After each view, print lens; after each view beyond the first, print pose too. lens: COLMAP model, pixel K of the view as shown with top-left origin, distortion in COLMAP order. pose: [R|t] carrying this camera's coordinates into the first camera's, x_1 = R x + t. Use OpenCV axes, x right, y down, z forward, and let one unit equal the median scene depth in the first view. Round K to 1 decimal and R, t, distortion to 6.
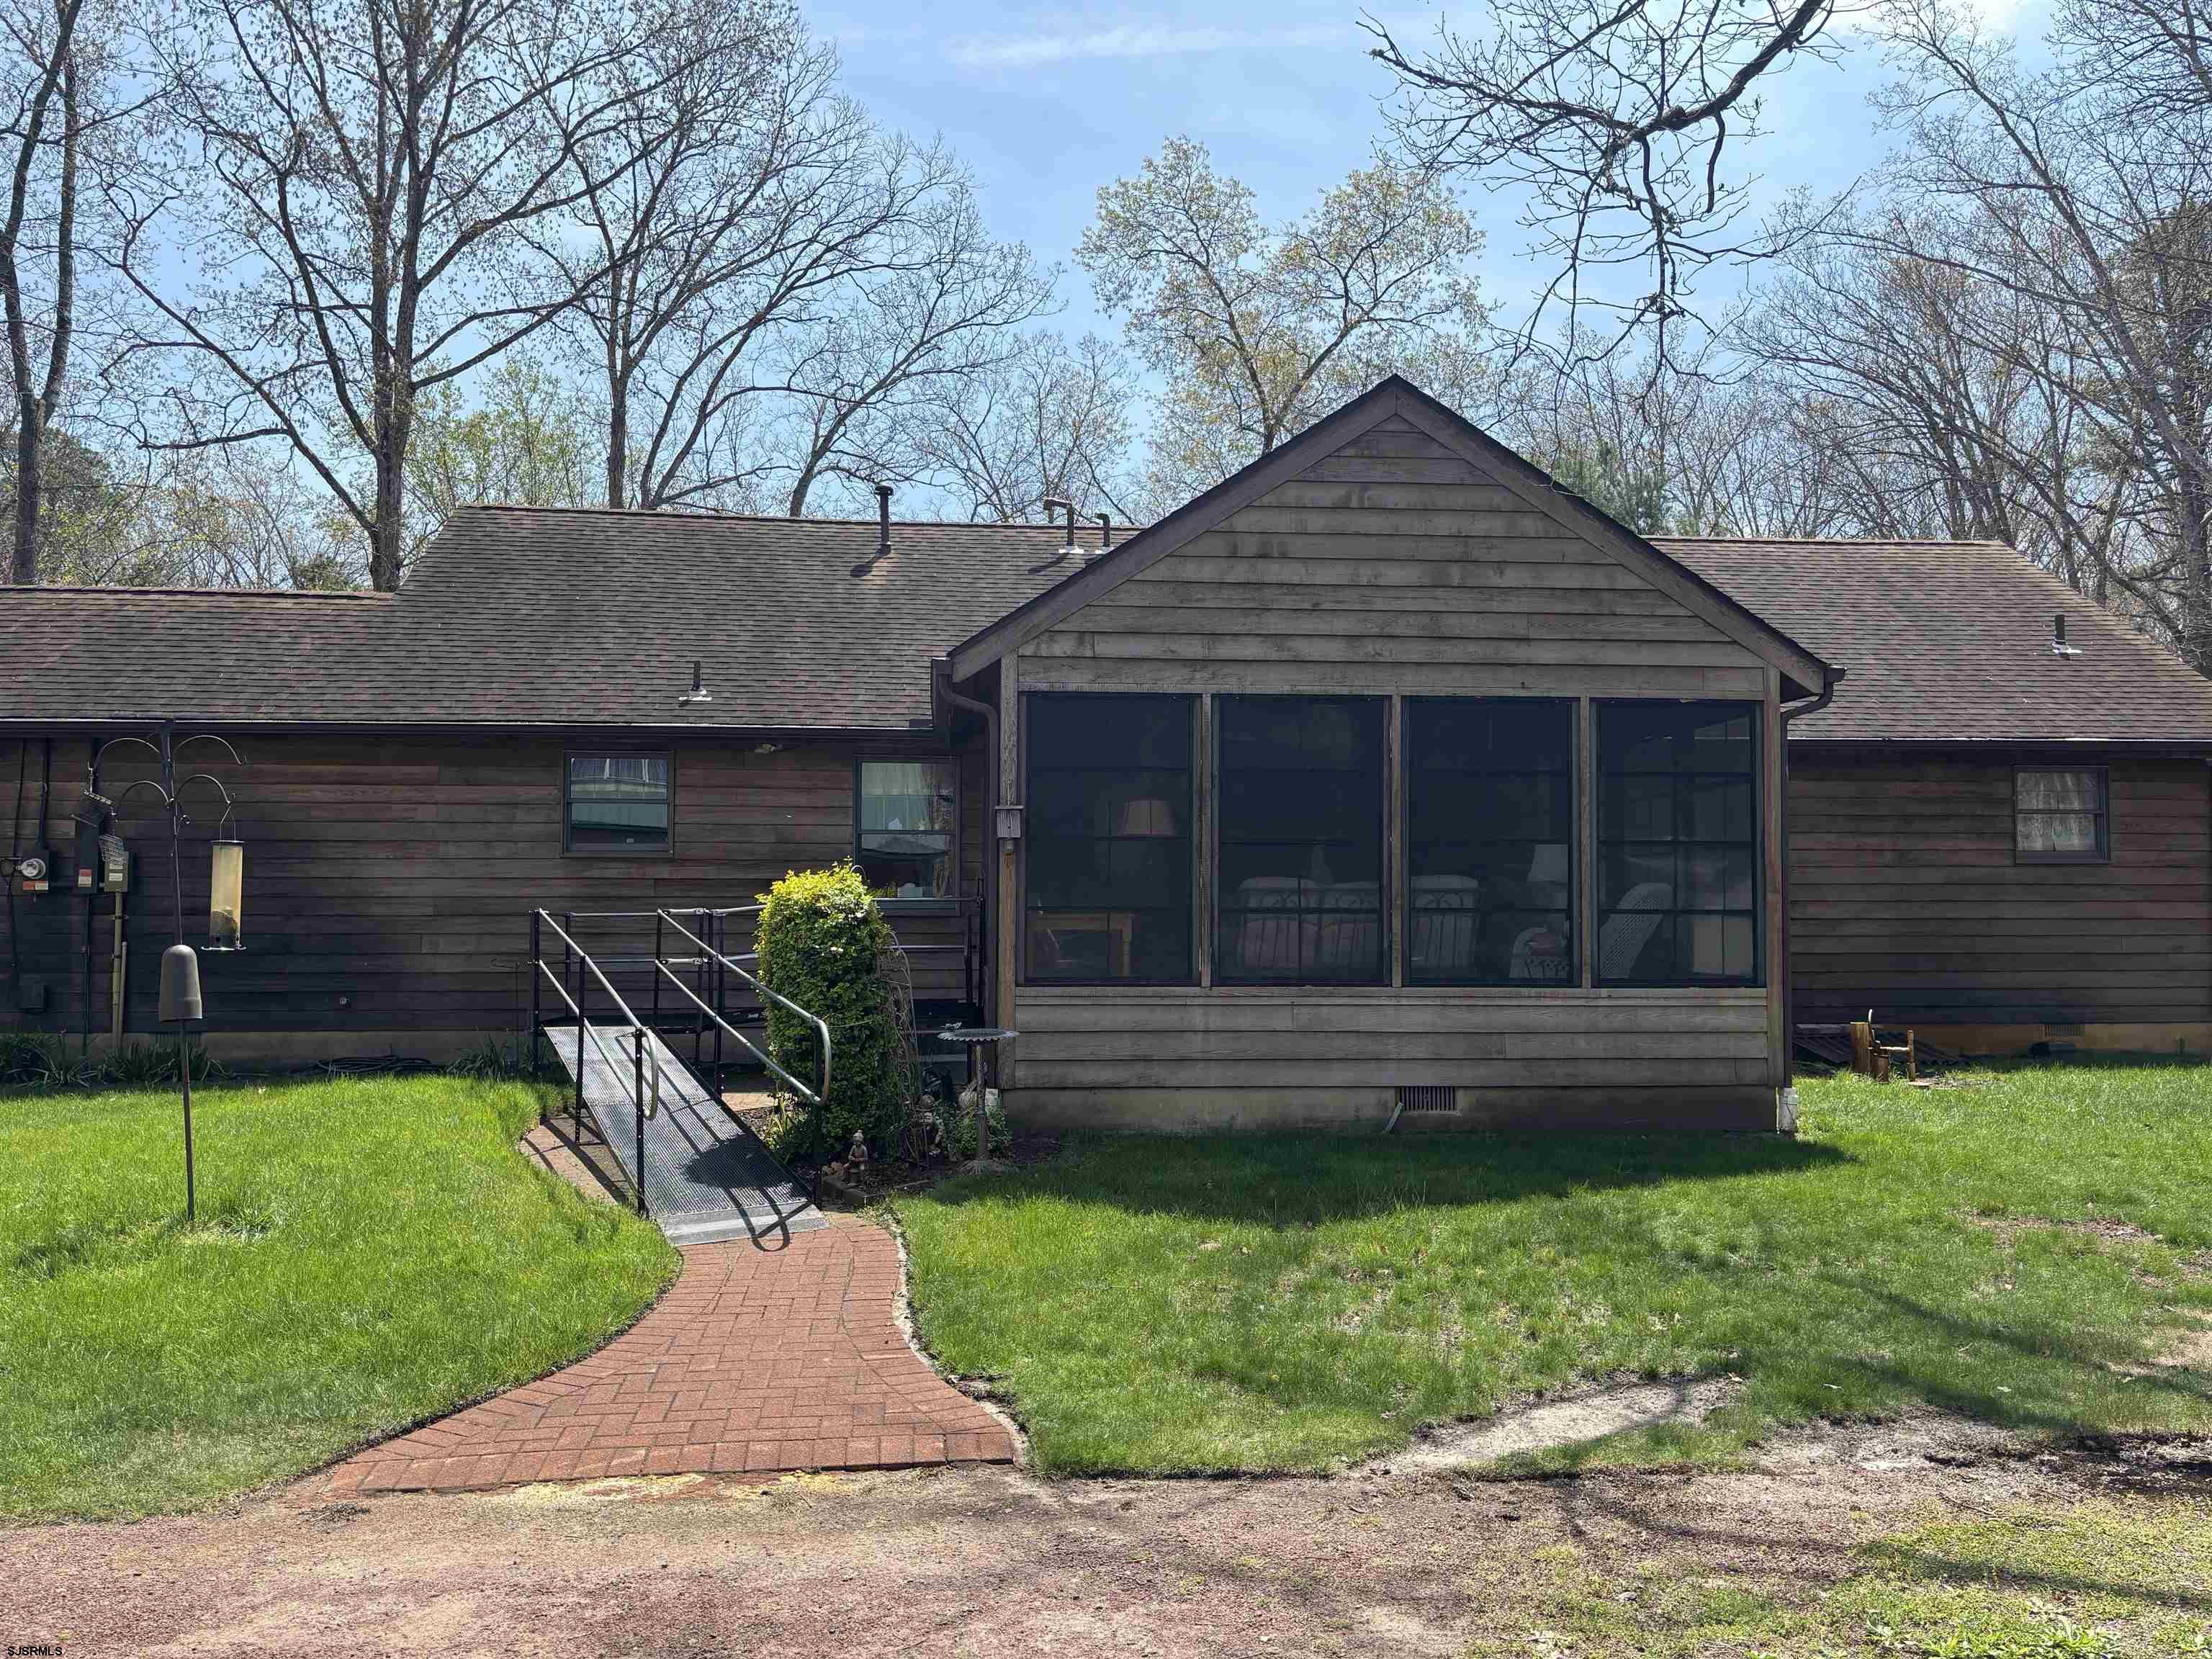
lens RADIAL K [[1664.6, 0, 1094.8], [0, 1664.6, 825.6], [0, 0, 1]] dist [0.053448, -0.045281]
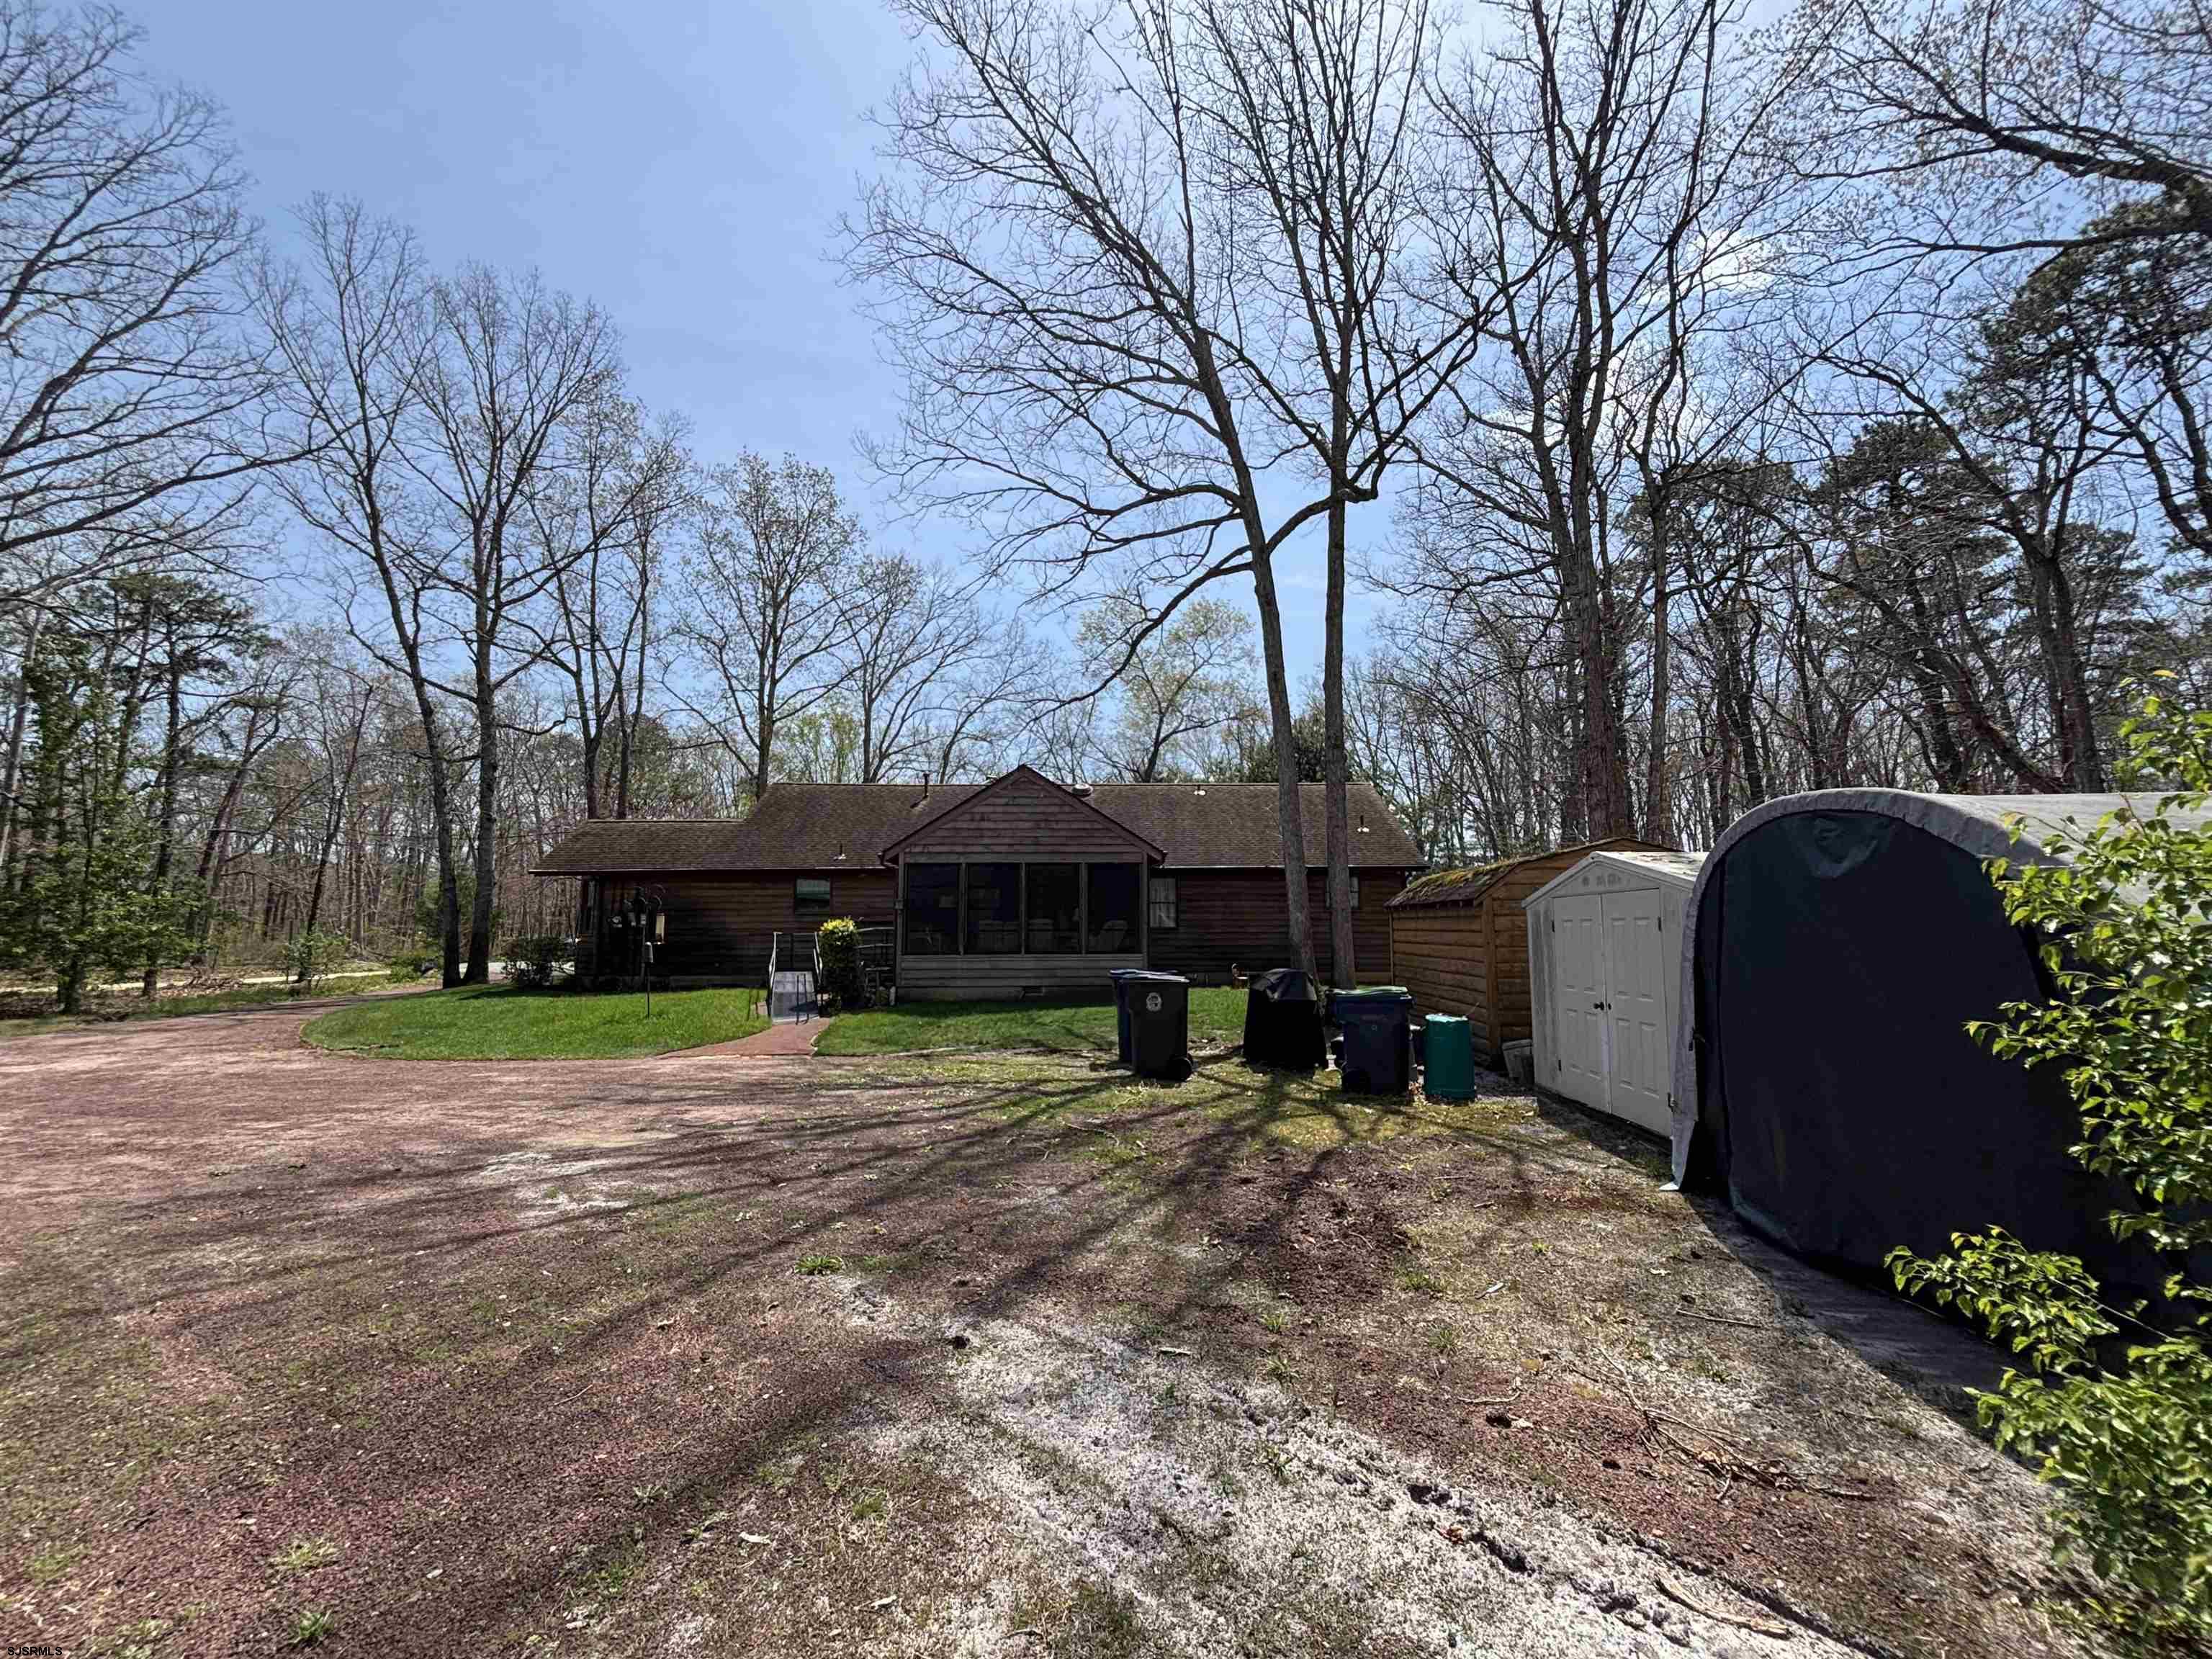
lens RADIAL K [[907.1, 0, 1118.1], [0, 907.1, 828.2], [0, 0, 1]] dist [-0.009060, 0.009273]
pose [[0.997228, -0.018967, -0.071954, 0.337289], [0.013961, 0.997487, -0.069459, -0.013264], [0.073090, 0.068262, 0.994987, -0.483583]]
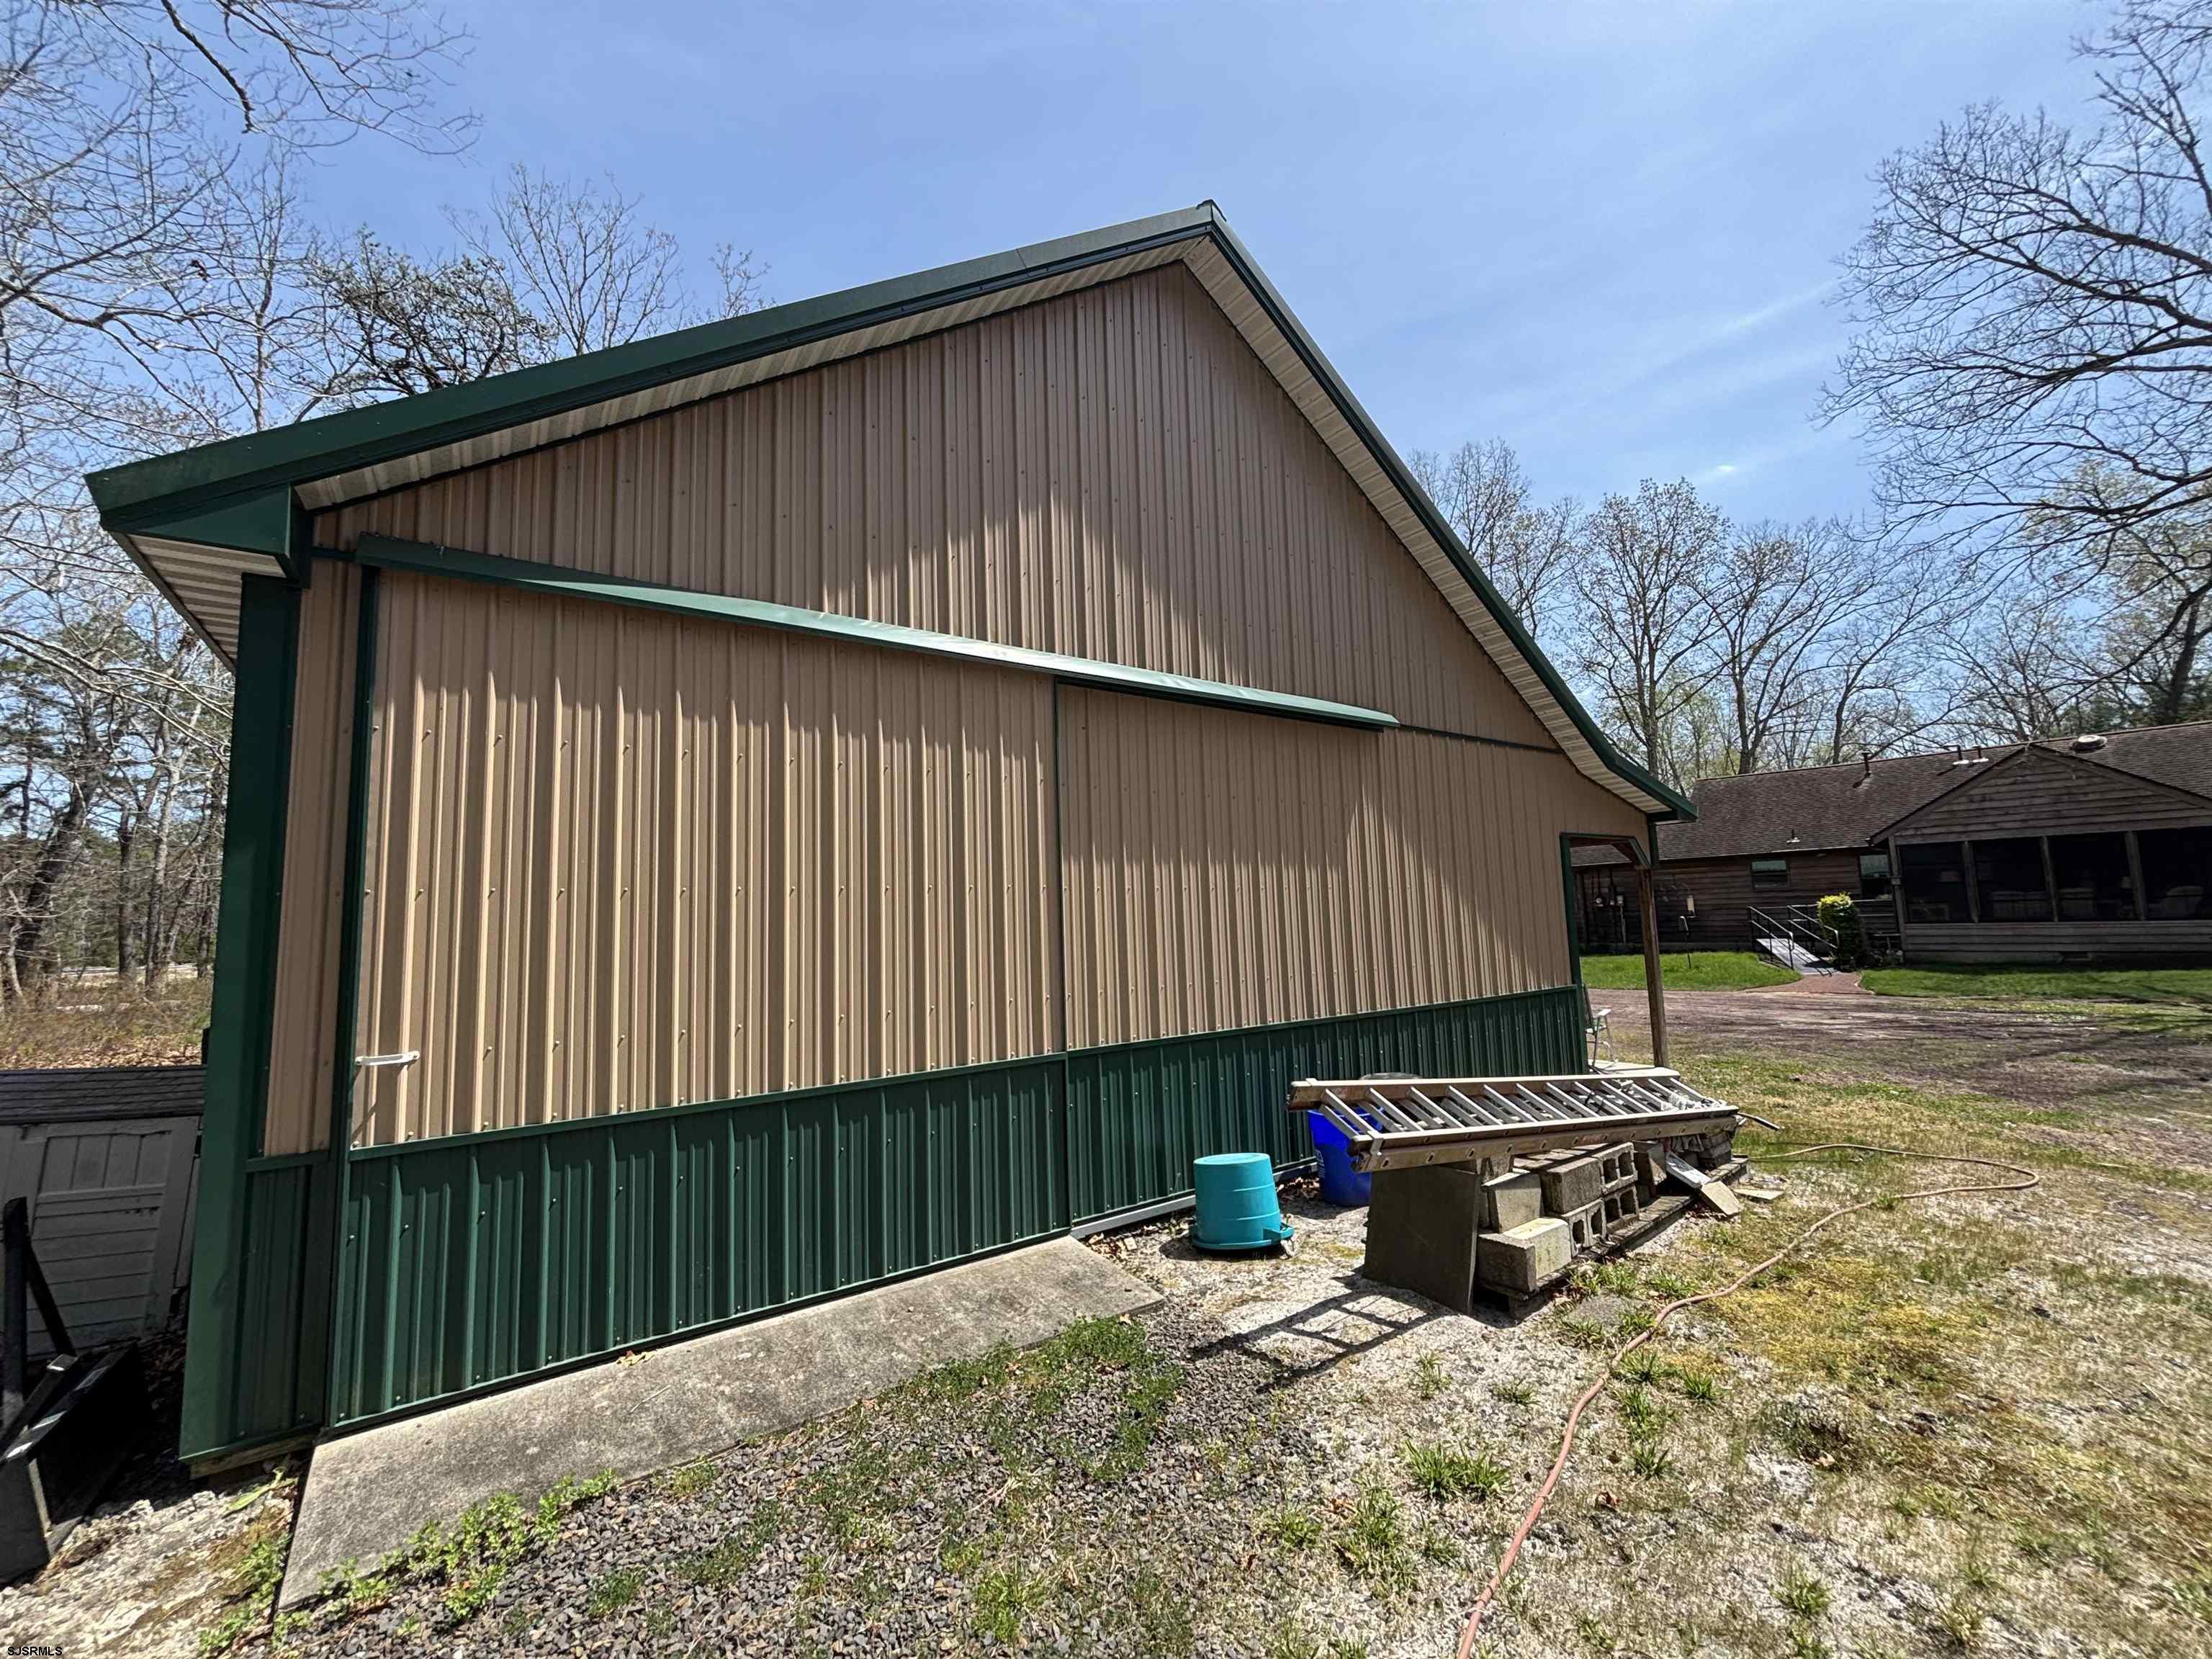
lens RADIAL K [[907.1, 0, 1118.1], [0, 907.1, 828.2], [0, 0, 1]] dist [-0.009060, 0.009273]
pose [[0.629512, -0.106426, -0.769667, 0.292906], [0.077646, 0.994233, -0.073972, -0.071487], [0.773101, -0.013195, 0.634145, -1.139947]]
